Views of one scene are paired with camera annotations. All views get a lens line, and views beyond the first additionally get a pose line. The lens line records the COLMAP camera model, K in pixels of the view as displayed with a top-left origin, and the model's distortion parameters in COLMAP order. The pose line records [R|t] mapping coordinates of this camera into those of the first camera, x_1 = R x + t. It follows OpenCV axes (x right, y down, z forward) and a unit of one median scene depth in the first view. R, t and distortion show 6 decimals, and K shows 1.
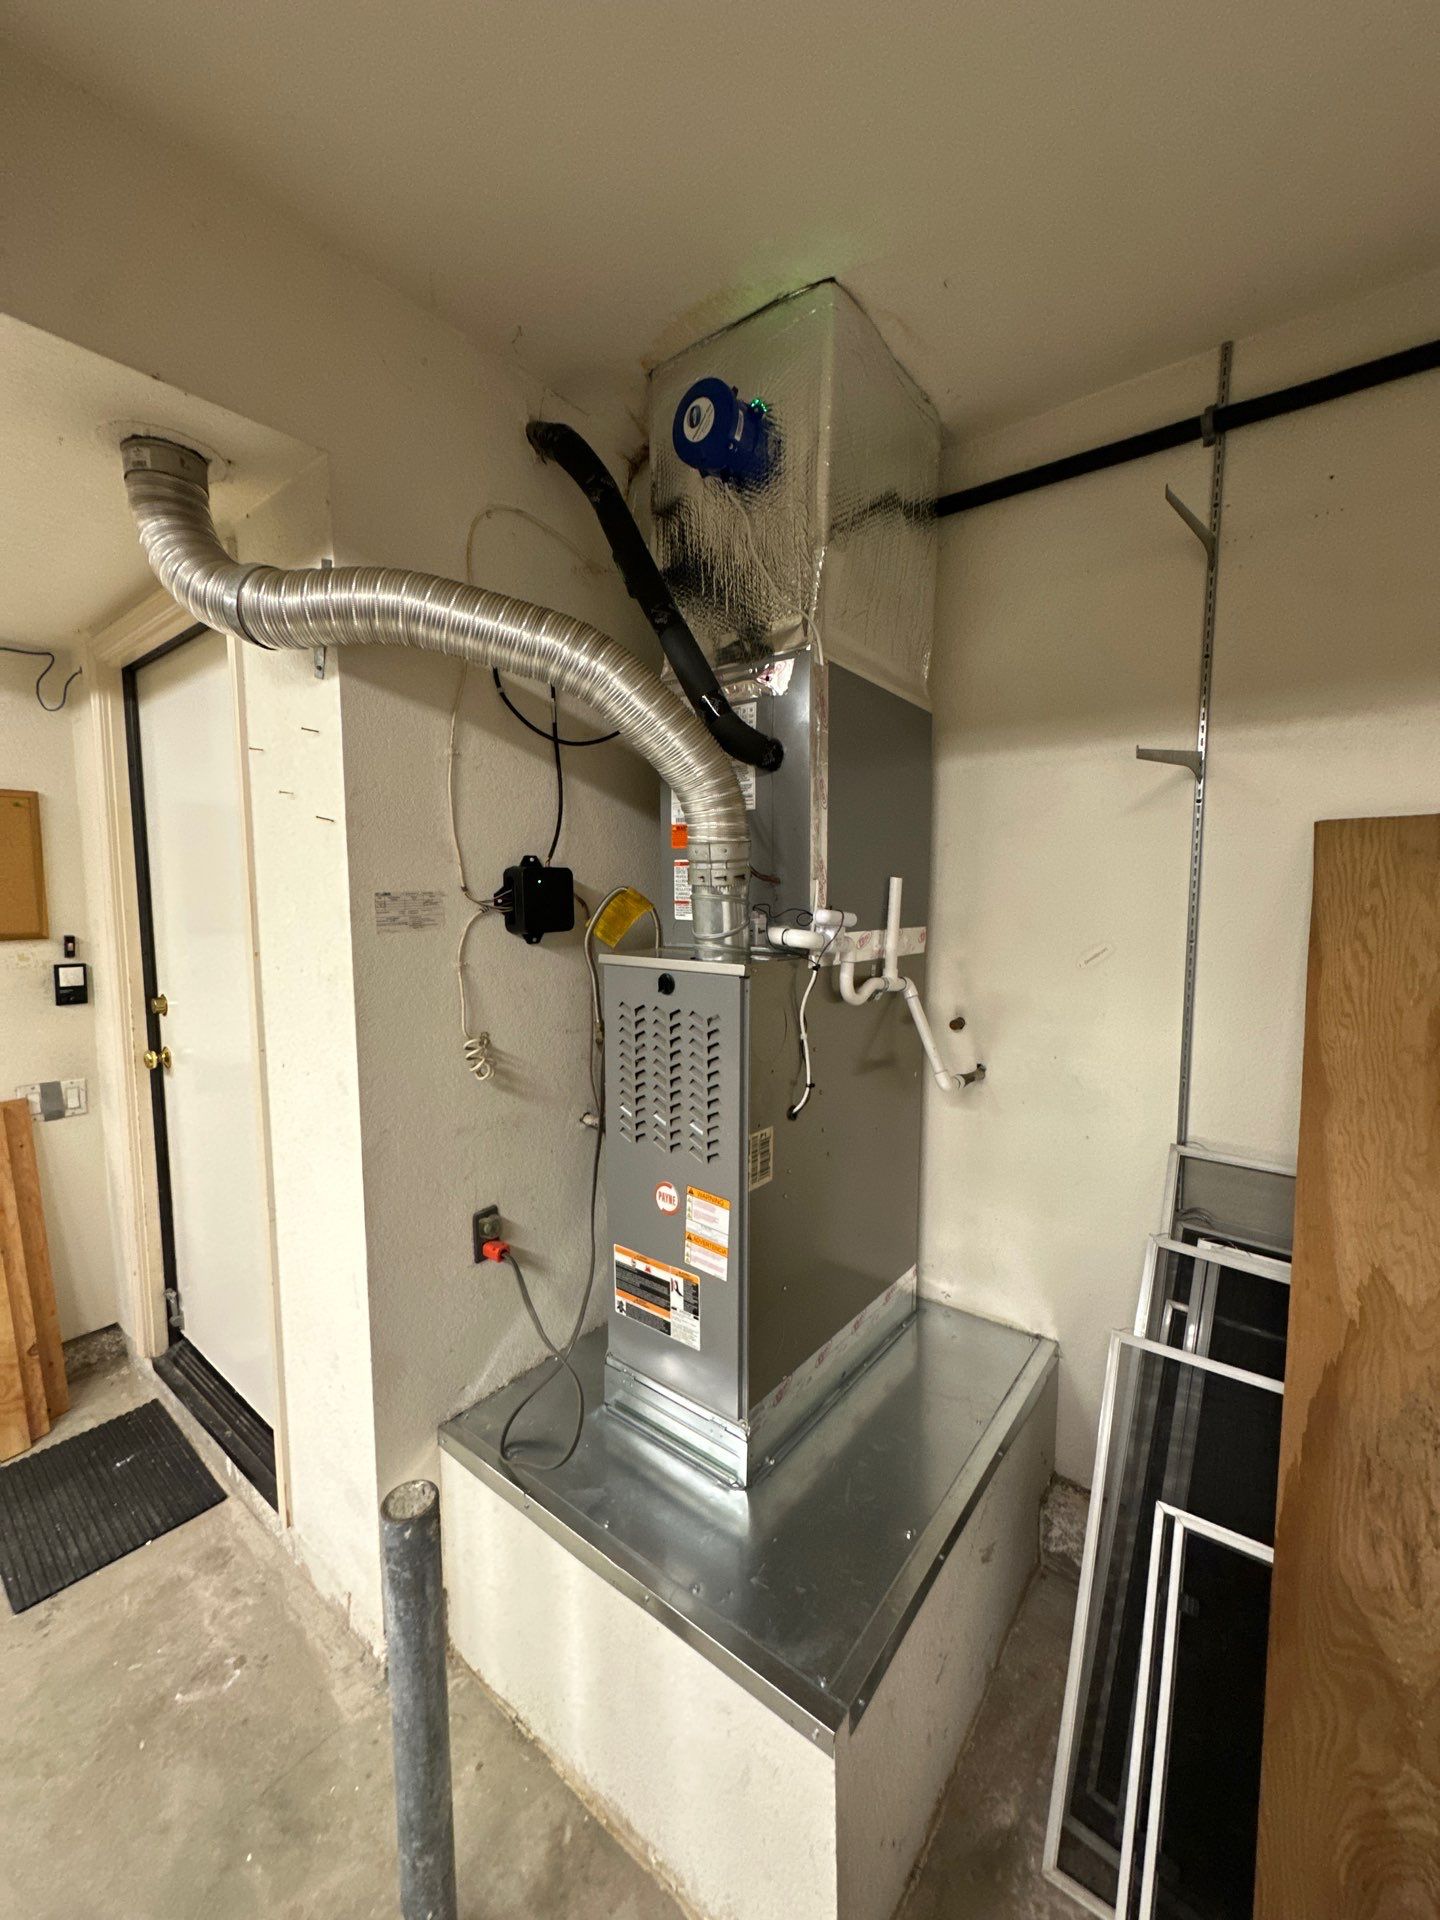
lens RADIAL K [[765.6, 0, 714.8], [0, 765.6, 961.0], [0, 0, 1]] dist [-0.001774, 0.000174]
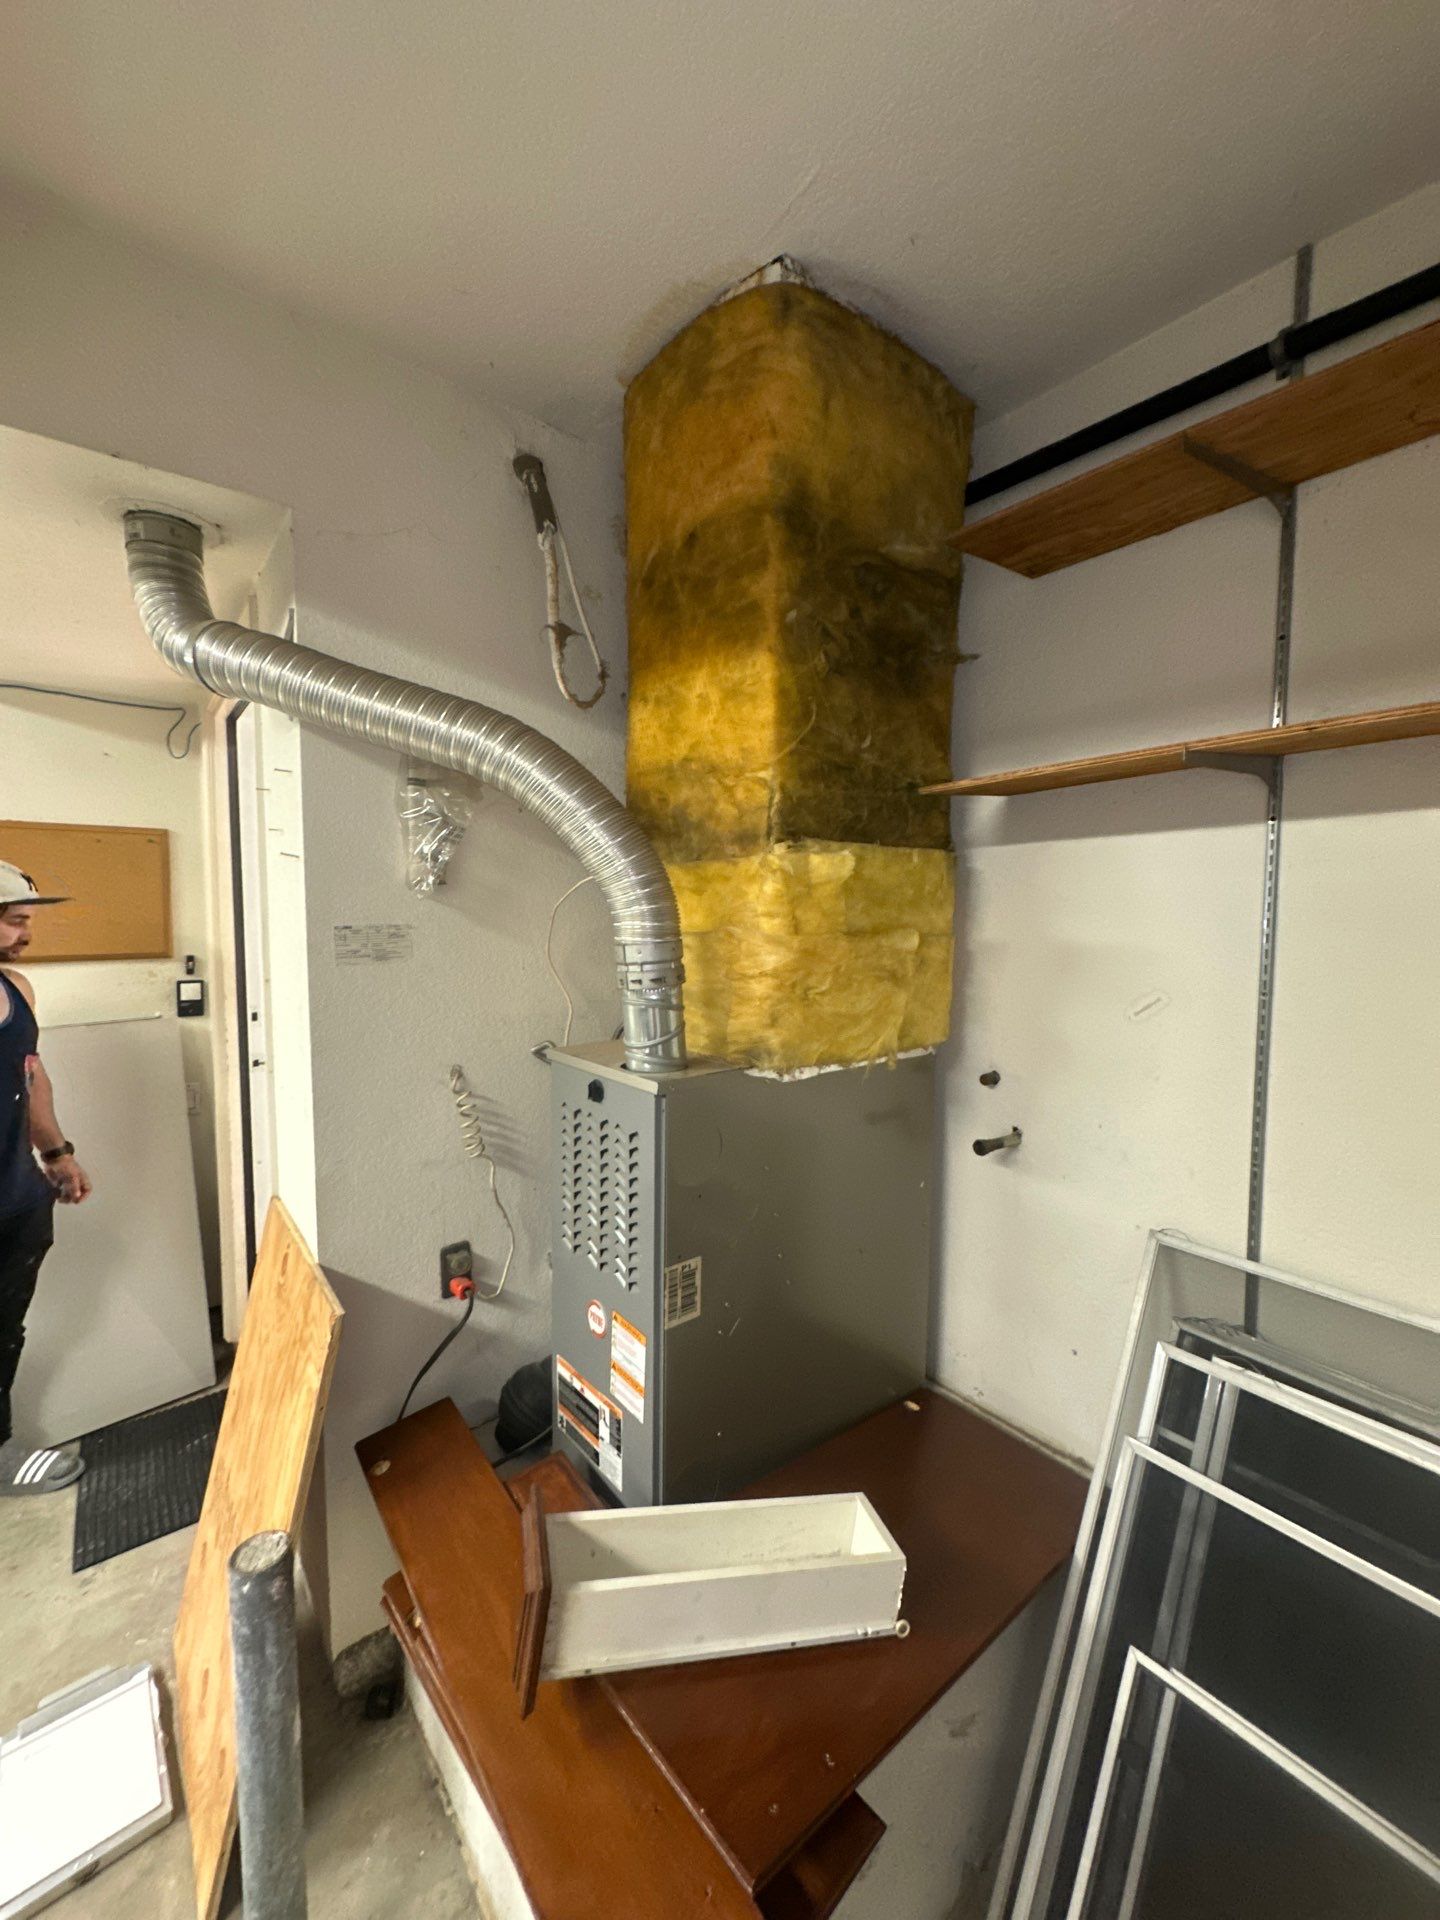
lens RADIAL K [[768.7, 0, 716.8], [0, 768.7, 960.1], [0, 0, 1]] dist [-0.001229, 0.000281]
pose [[0.975340, 0.019332, -0.219859, 0.262058], [-0.024917, 0.999433, -0.022659, -0.031200], [0.219297, 0.027579, 0.975268, 0.103796]]
